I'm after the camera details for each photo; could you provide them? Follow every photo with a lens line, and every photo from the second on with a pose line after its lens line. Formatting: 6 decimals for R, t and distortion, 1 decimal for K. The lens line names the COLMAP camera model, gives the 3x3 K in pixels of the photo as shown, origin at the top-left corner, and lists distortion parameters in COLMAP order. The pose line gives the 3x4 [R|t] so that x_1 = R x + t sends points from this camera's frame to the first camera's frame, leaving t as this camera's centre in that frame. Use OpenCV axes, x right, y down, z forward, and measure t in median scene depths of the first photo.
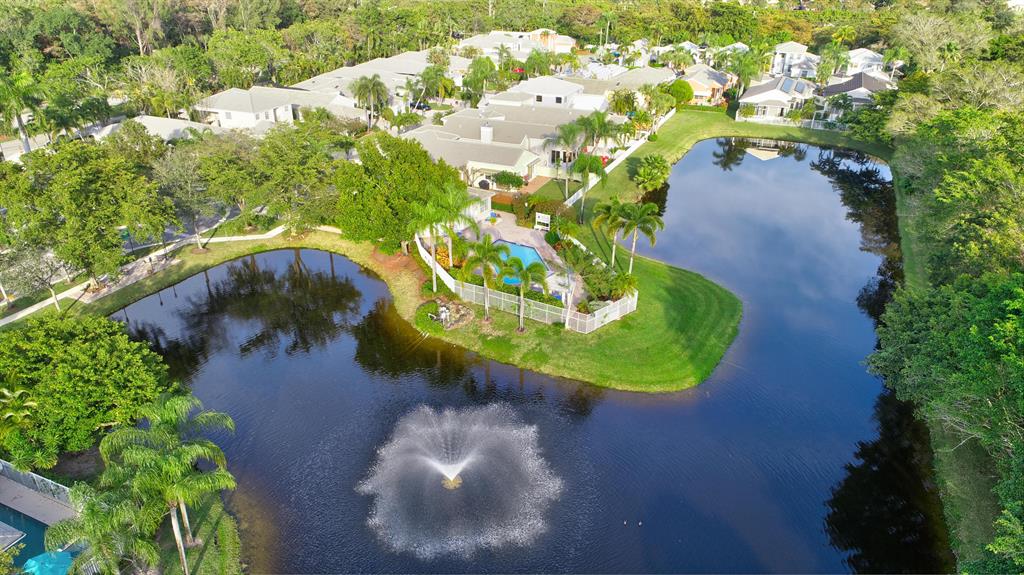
lens RADIAL K [[690.6, 0, 518.3], [0, 690.6, 286.8], [0, 0, 1]] dist [-0.003055, -0.000006]
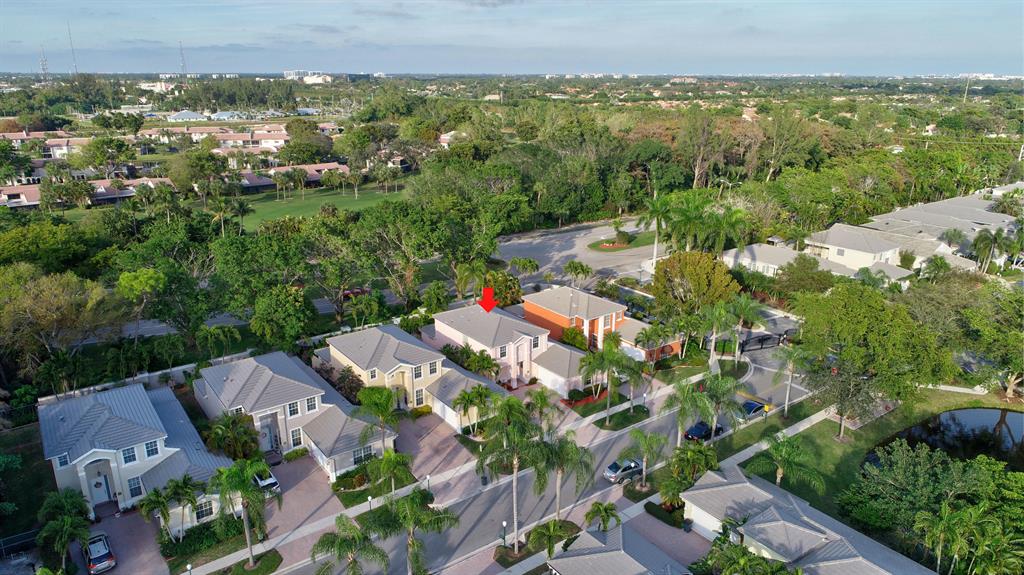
lens RADIAL K [[690.6, 0, 518.3], [0, 690.6, 286.8], [0, 0, 1]] dist [-0.003055, -0.000006]
pose [[0.870449, 0.147403, -0.469670, -0.292746], [-0.219945, 0.970039, -0.103189, 0.015744], [0.440388, 0.193122, 0.876791, -0.107050]]
